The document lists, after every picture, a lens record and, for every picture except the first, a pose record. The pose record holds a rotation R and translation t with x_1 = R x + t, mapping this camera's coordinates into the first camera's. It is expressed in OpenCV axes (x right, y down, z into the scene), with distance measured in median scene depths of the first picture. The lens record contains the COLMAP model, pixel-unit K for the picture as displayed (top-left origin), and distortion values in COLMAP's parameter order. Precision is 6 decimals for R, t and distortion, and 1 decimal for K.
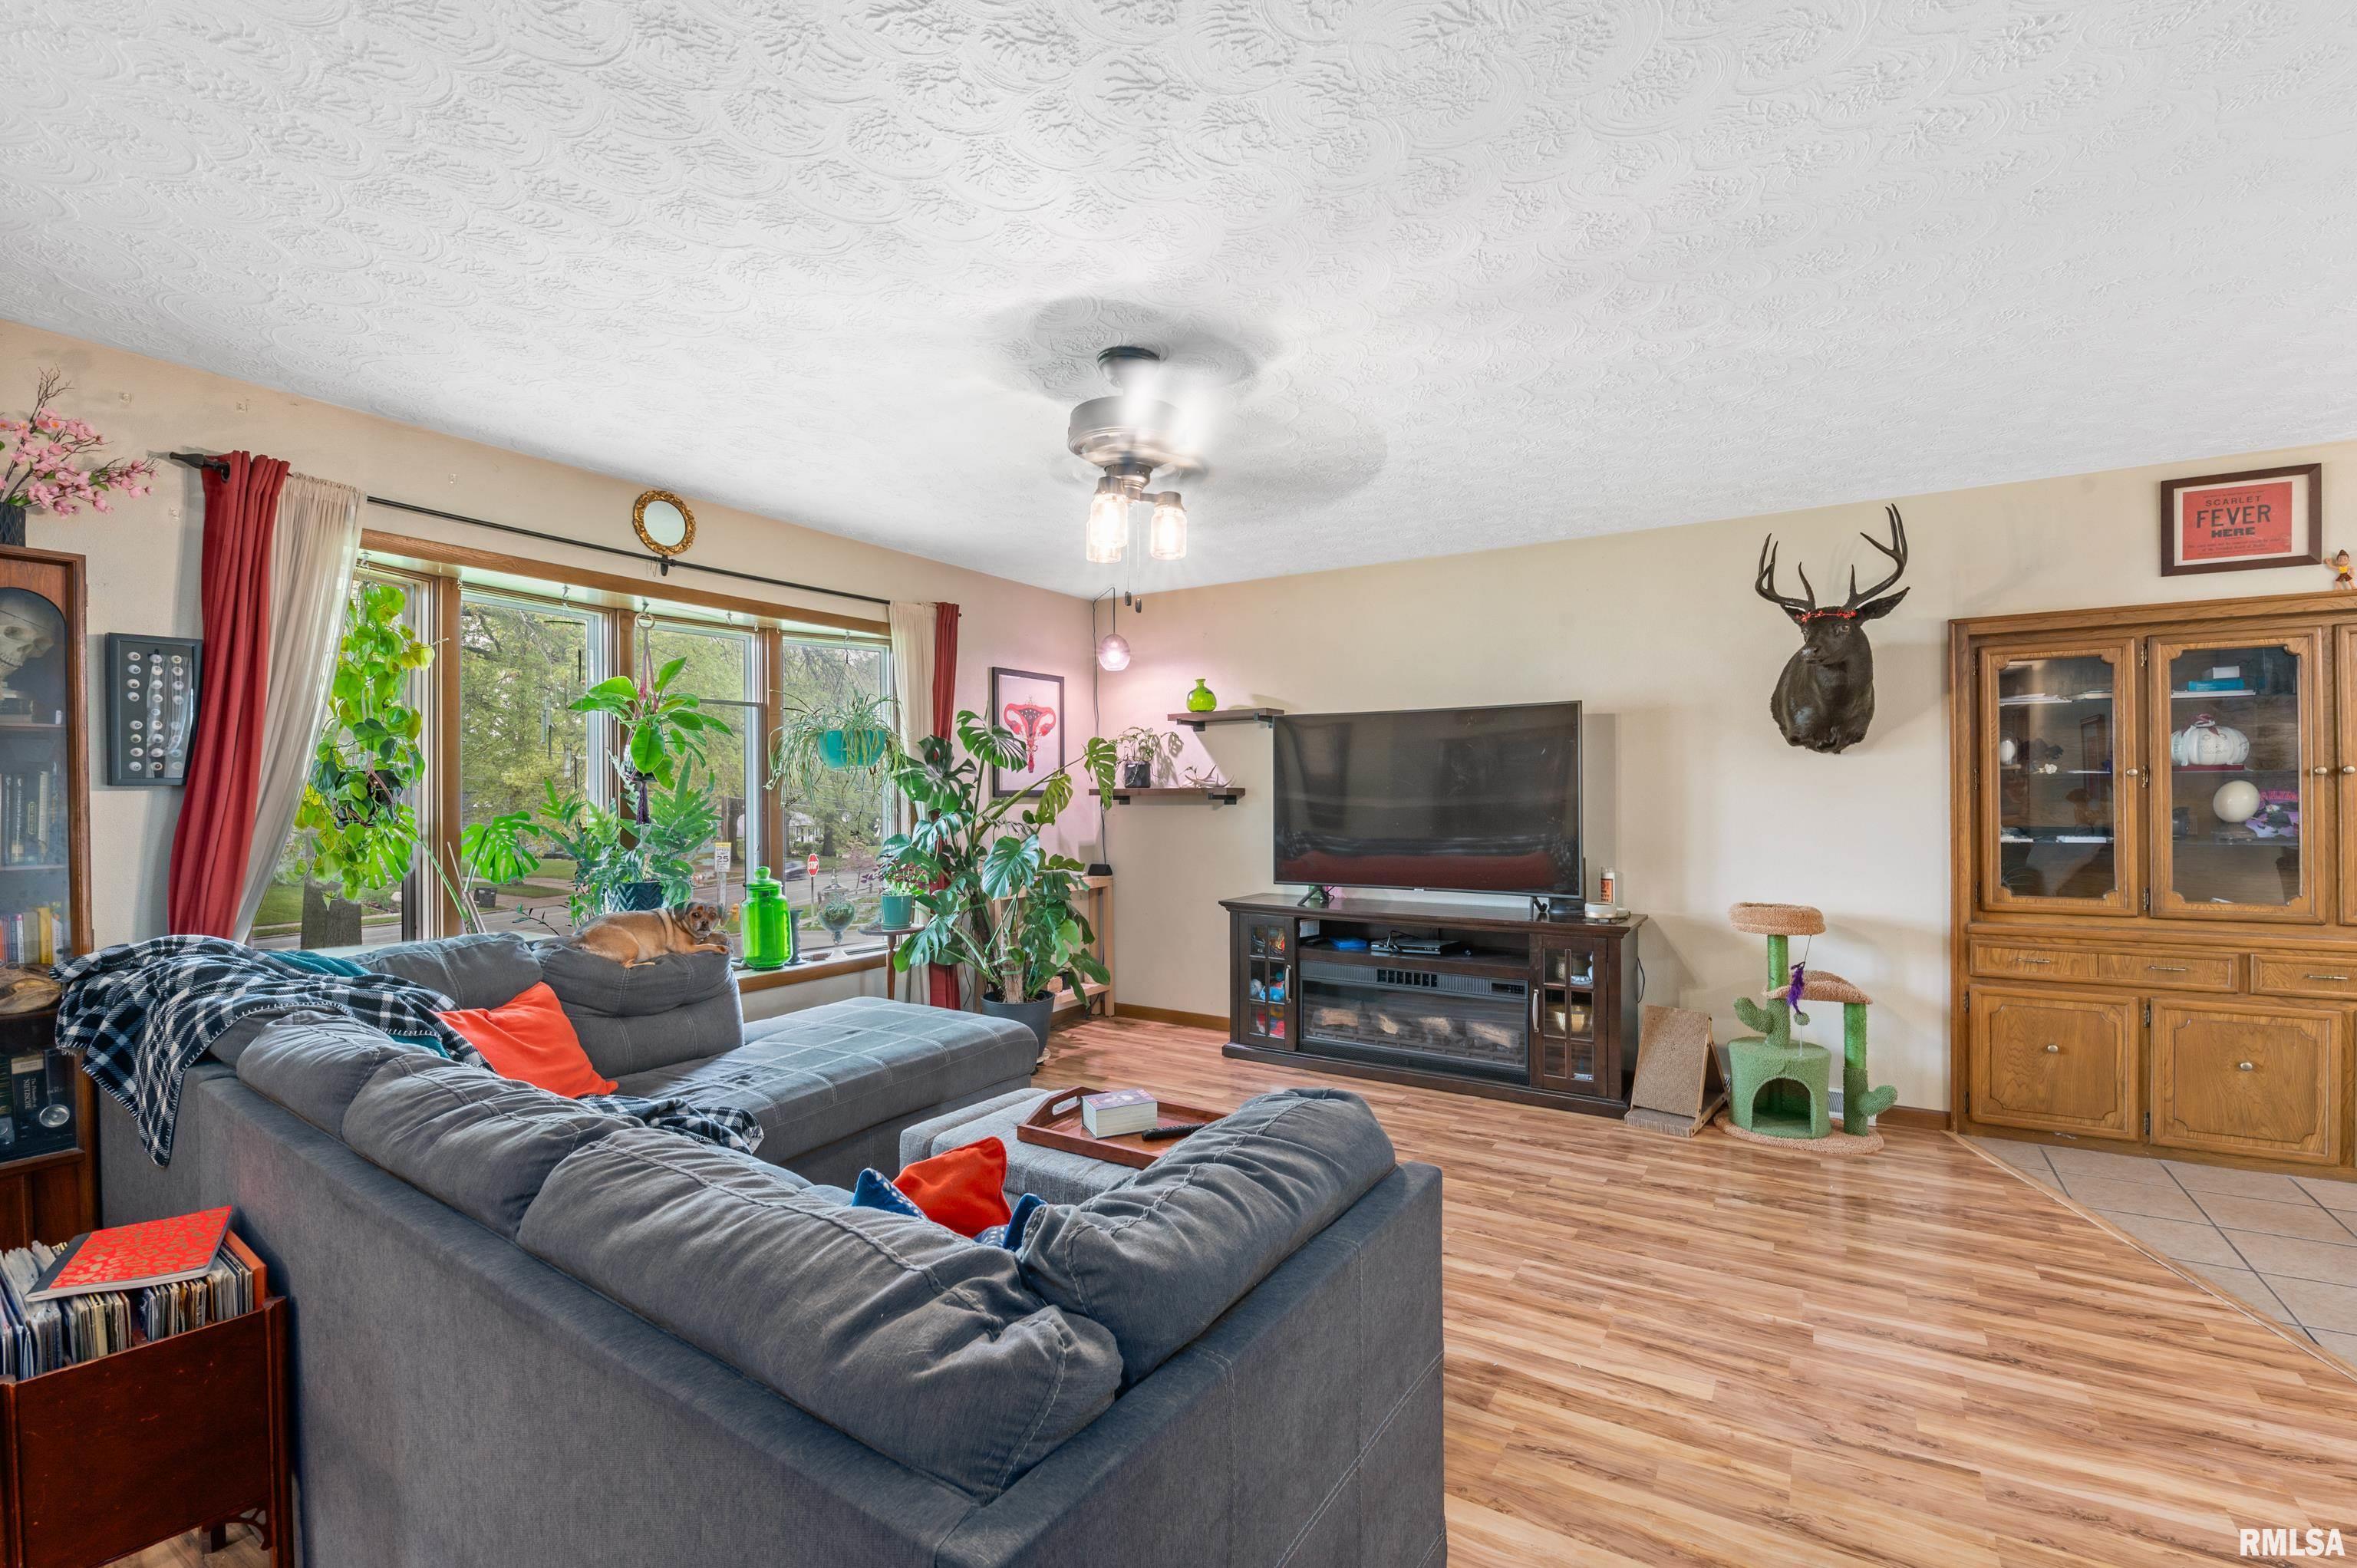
lens RADIAL K [[1026.1, 0, 1191.2], [0, 1026.1, 787.8], [0, 0, 1]] dist [-0.010565, -0.005230]
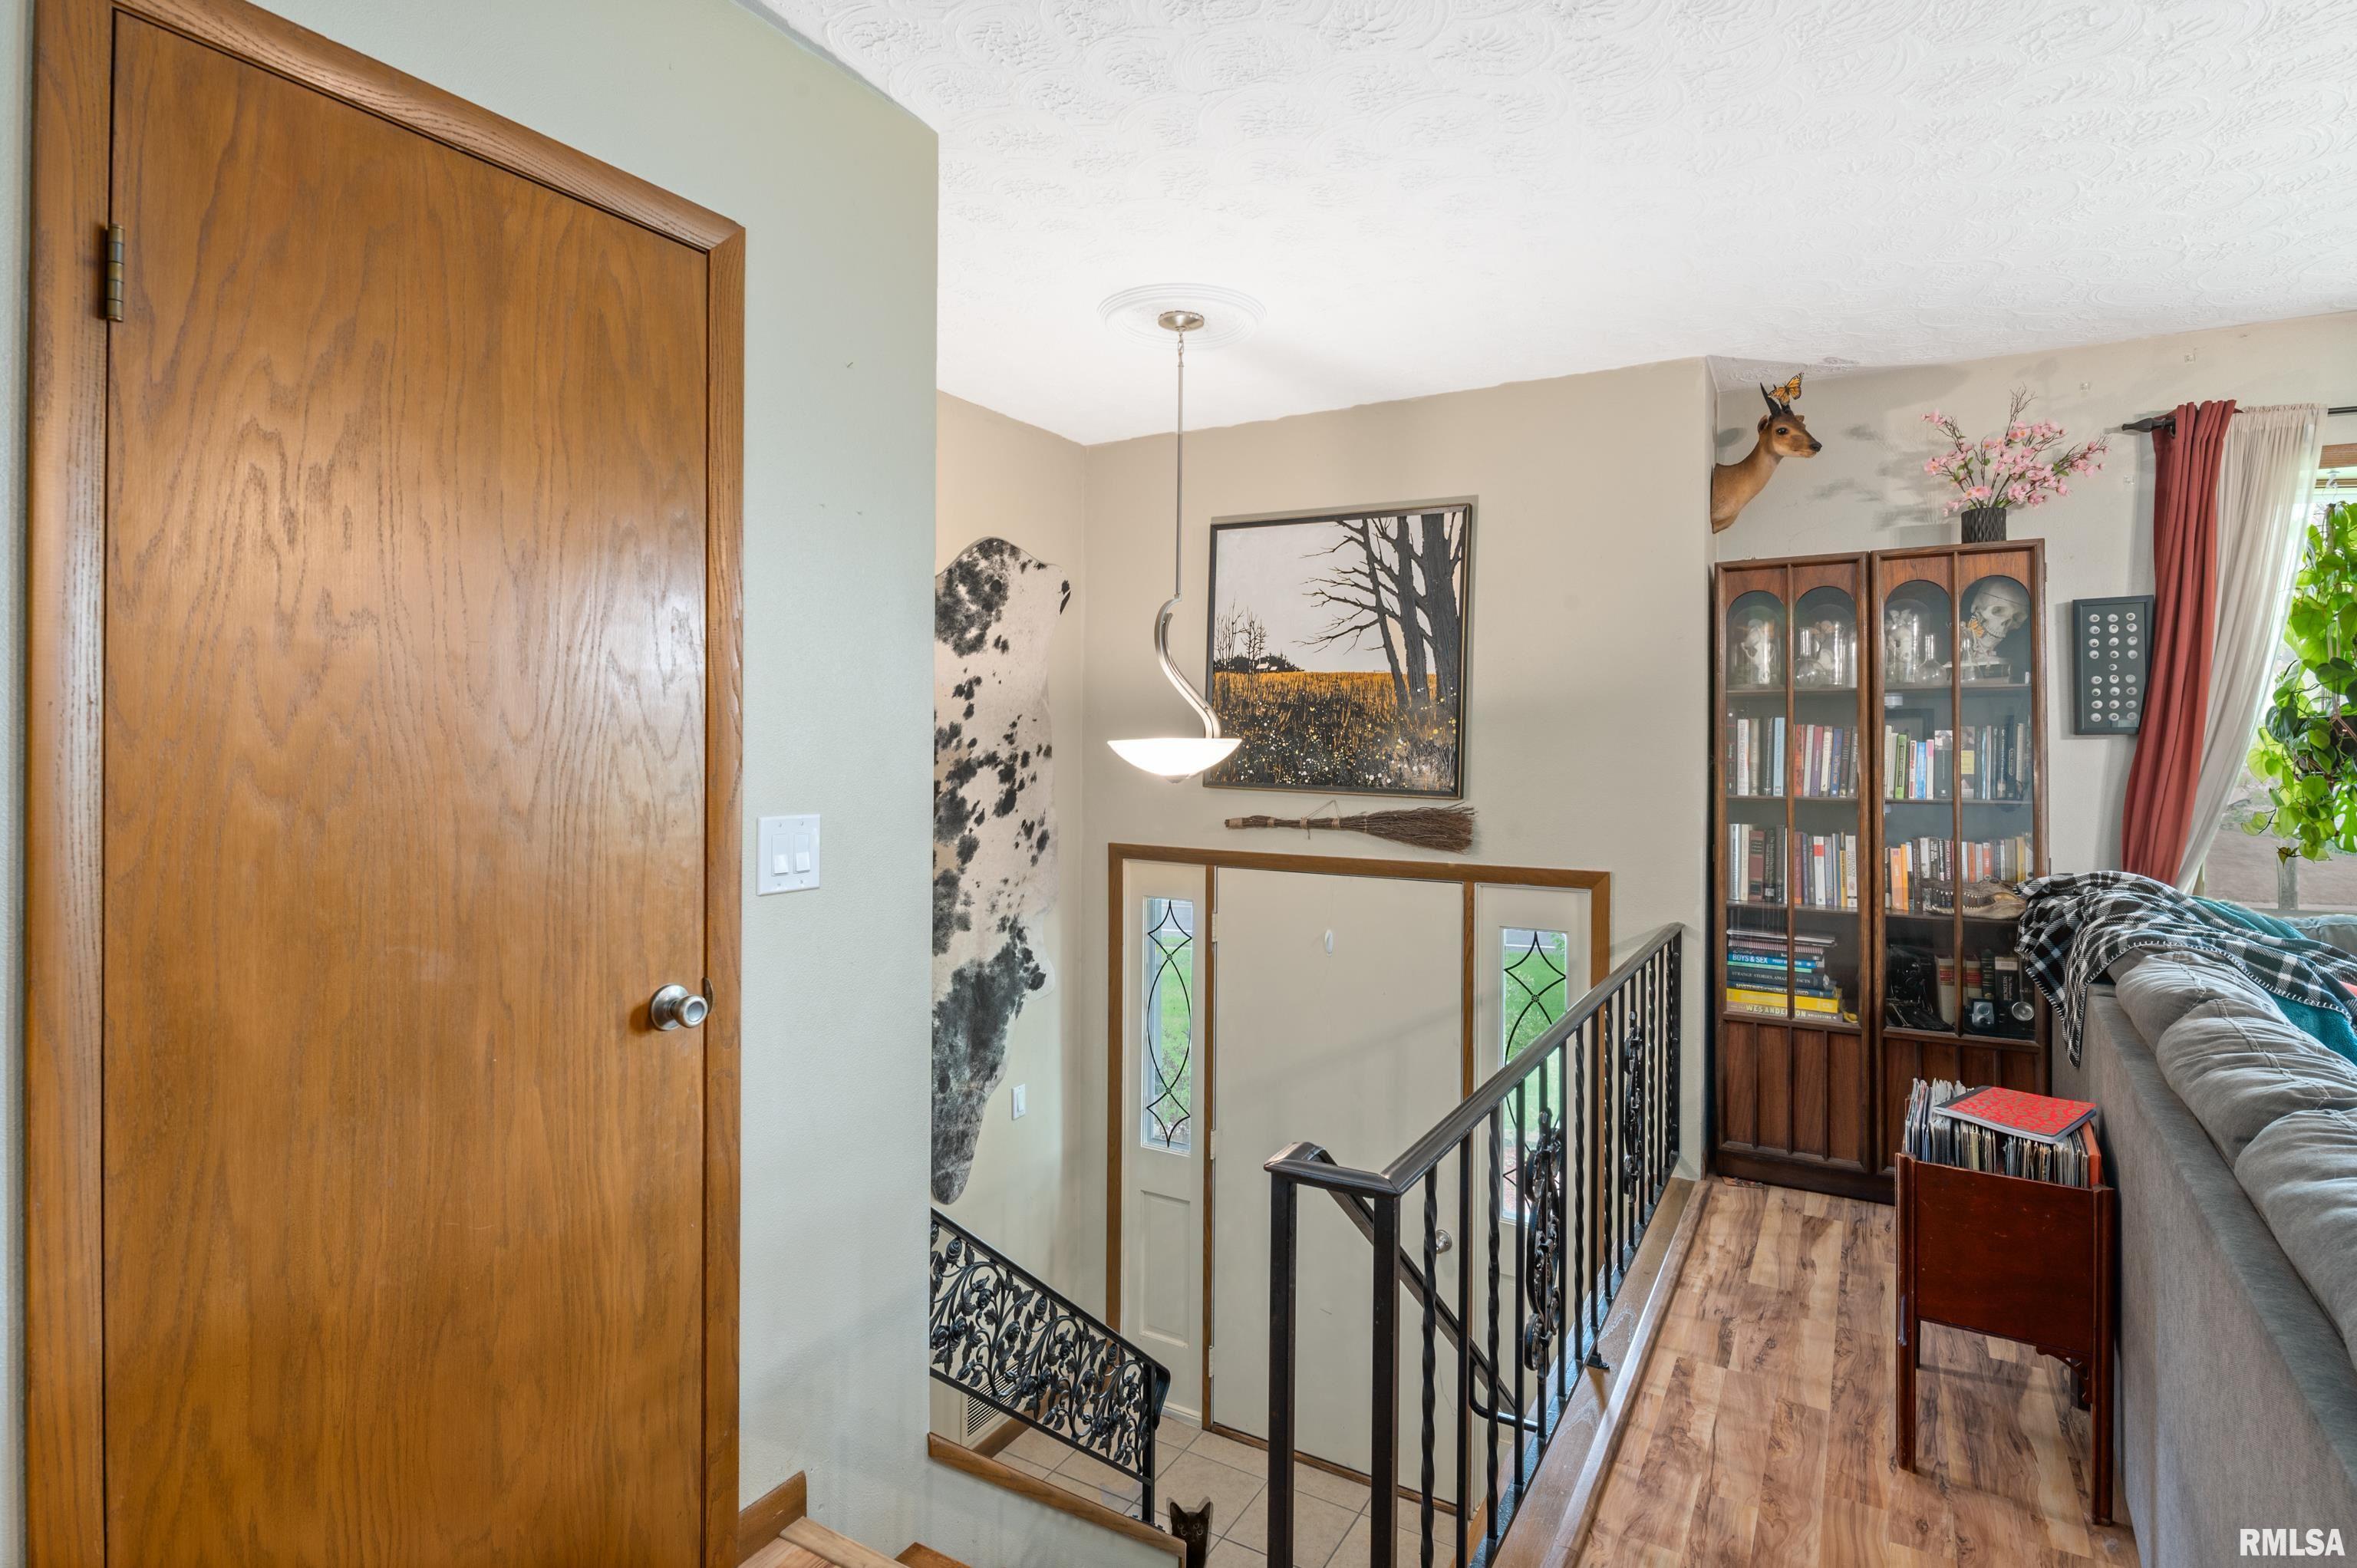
lens RADIAL K [[1183.0, 0, 1187.2], [0, 1183.0, 744.1], [0, 0, 1]] dist [-0.000130, -0.000303]
pose [[0.033422, 0.002498, -0.999438, 0.230820], [0.001887, 0.999995, 0.002562, 0.002998], [0.999440, -0.001972, 0.033417, -0.043575]]
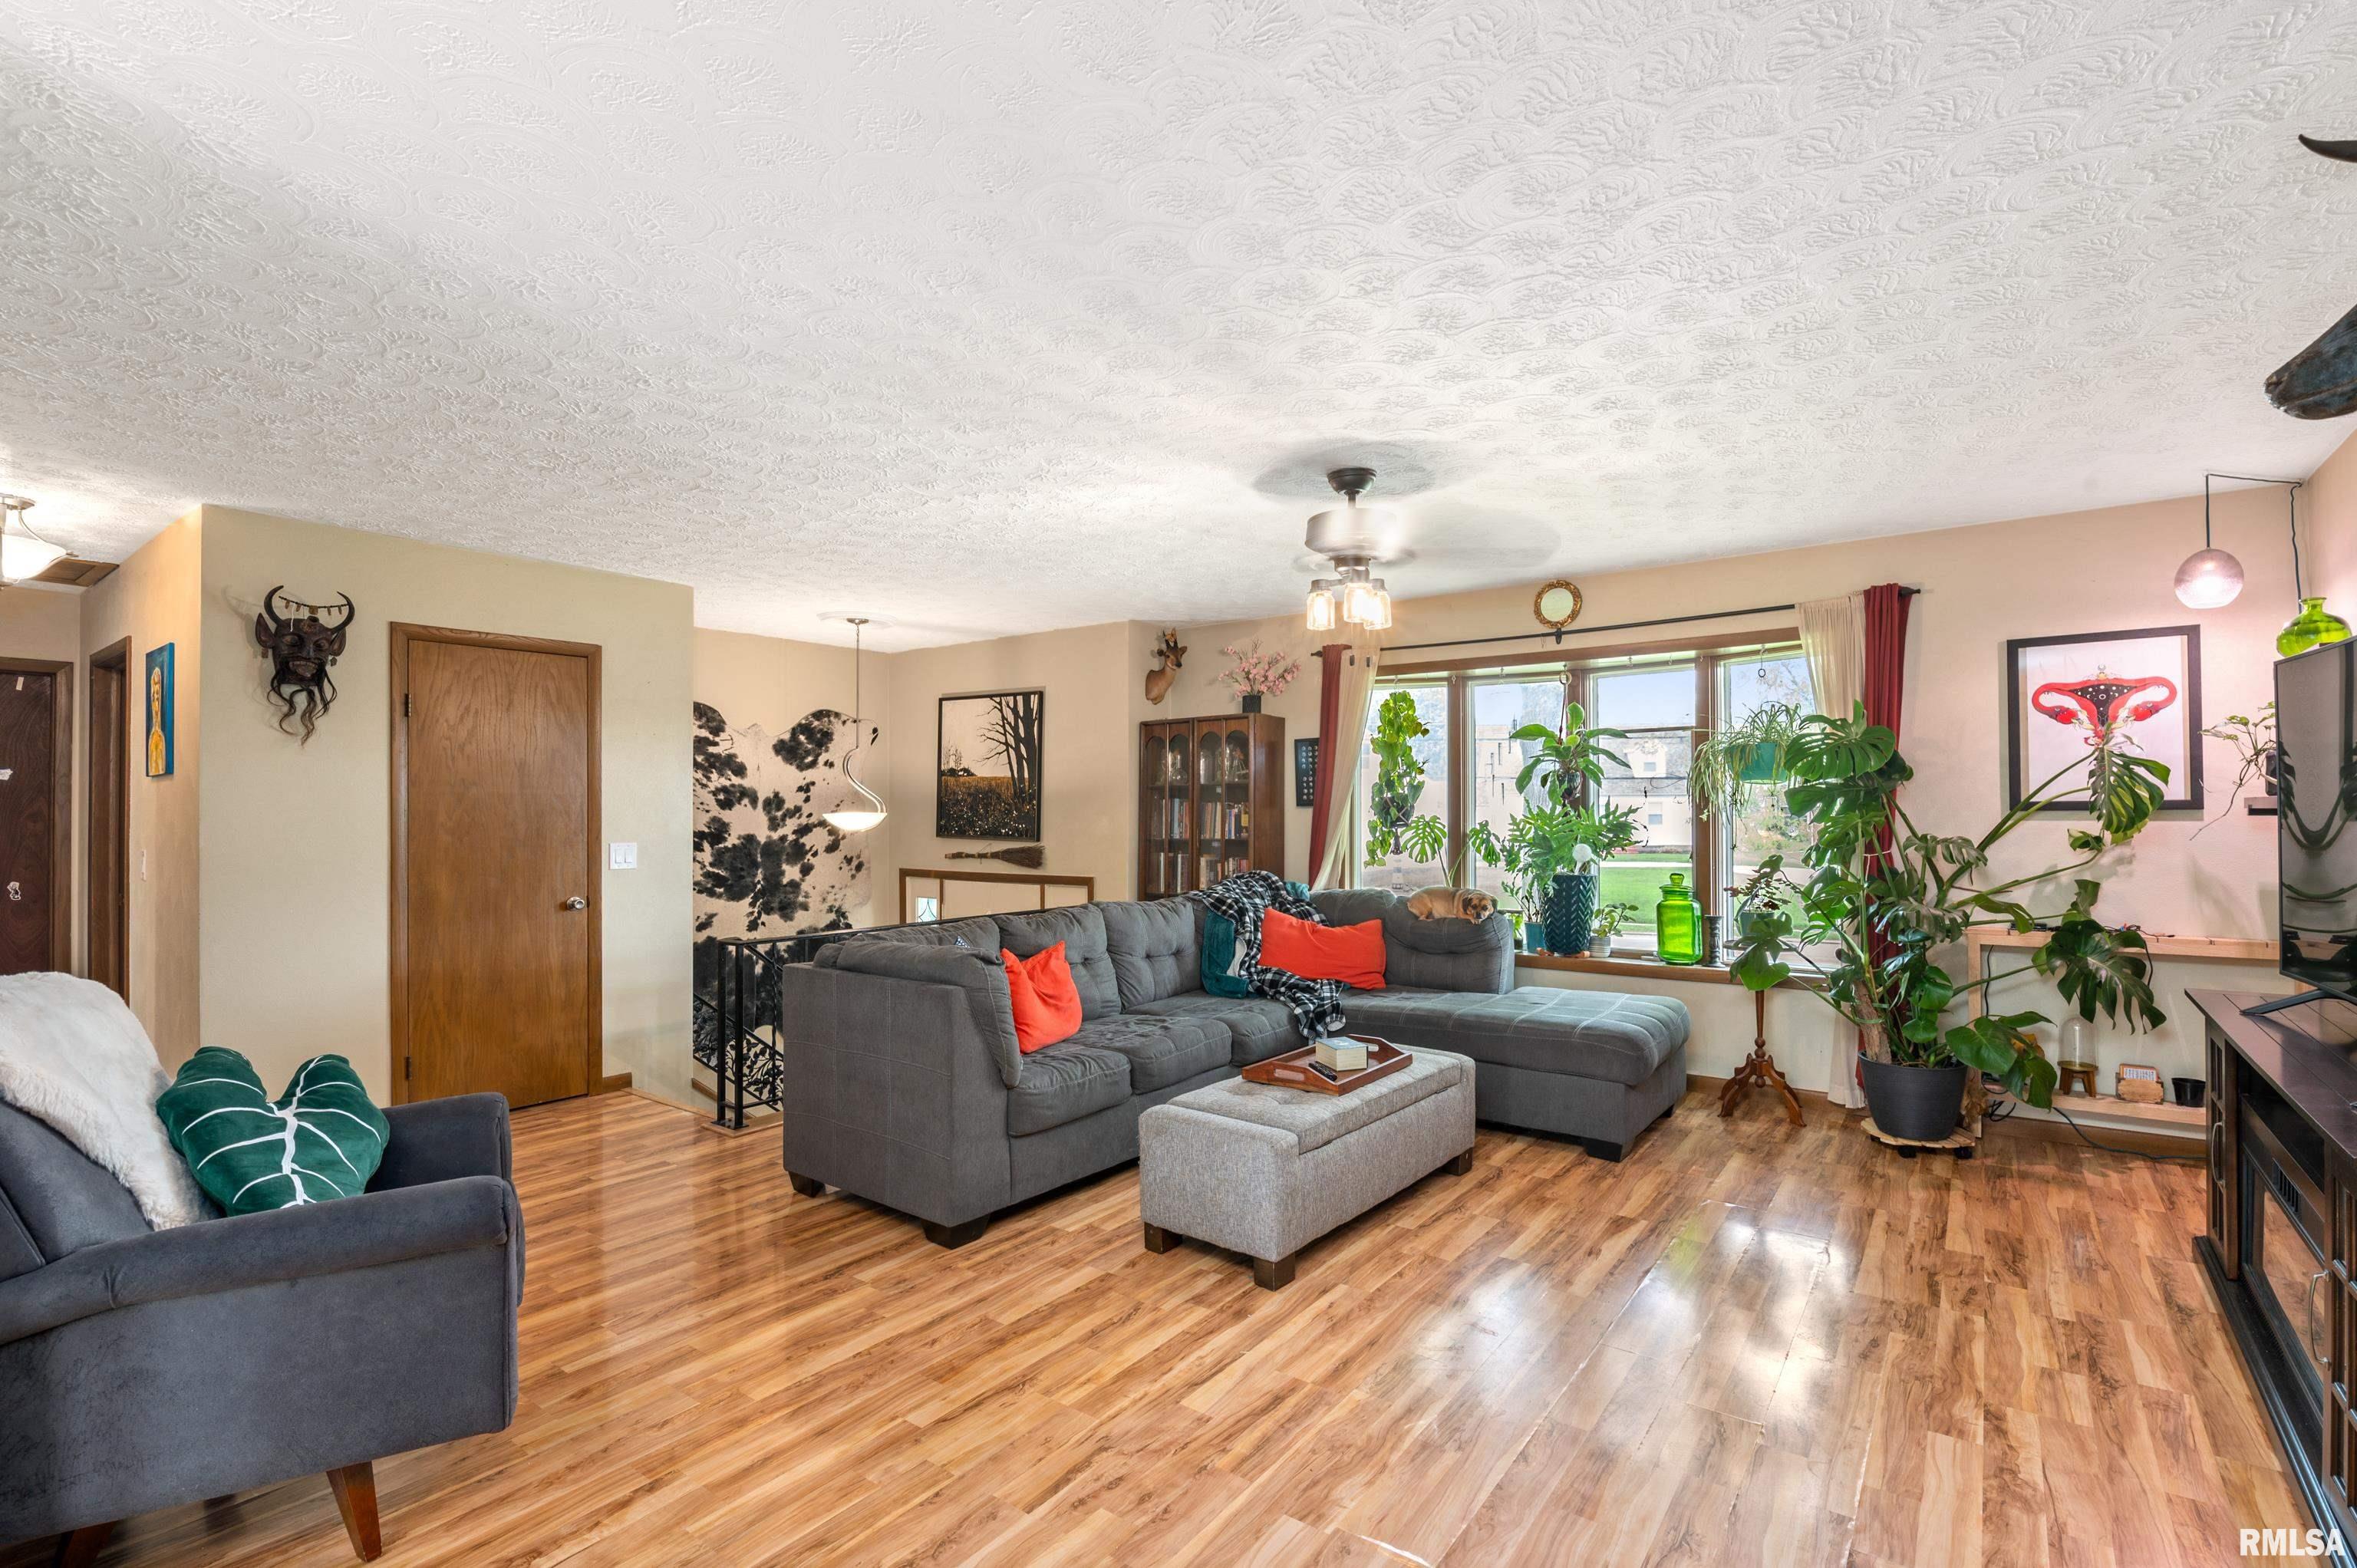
lens RADIAL K [[1078.8, 0, 1180.4], [0, 1078.8, 805.0], [0, 0, 1]] dist [0.002200, -0.000244]
pose [[-0.085653, -0.001796, -0.996323, 1.447259], [0.012623, 0.999916, -0.002888, -0.001898], [0.996245, -0.012824, -0.085623, 0.994401]]
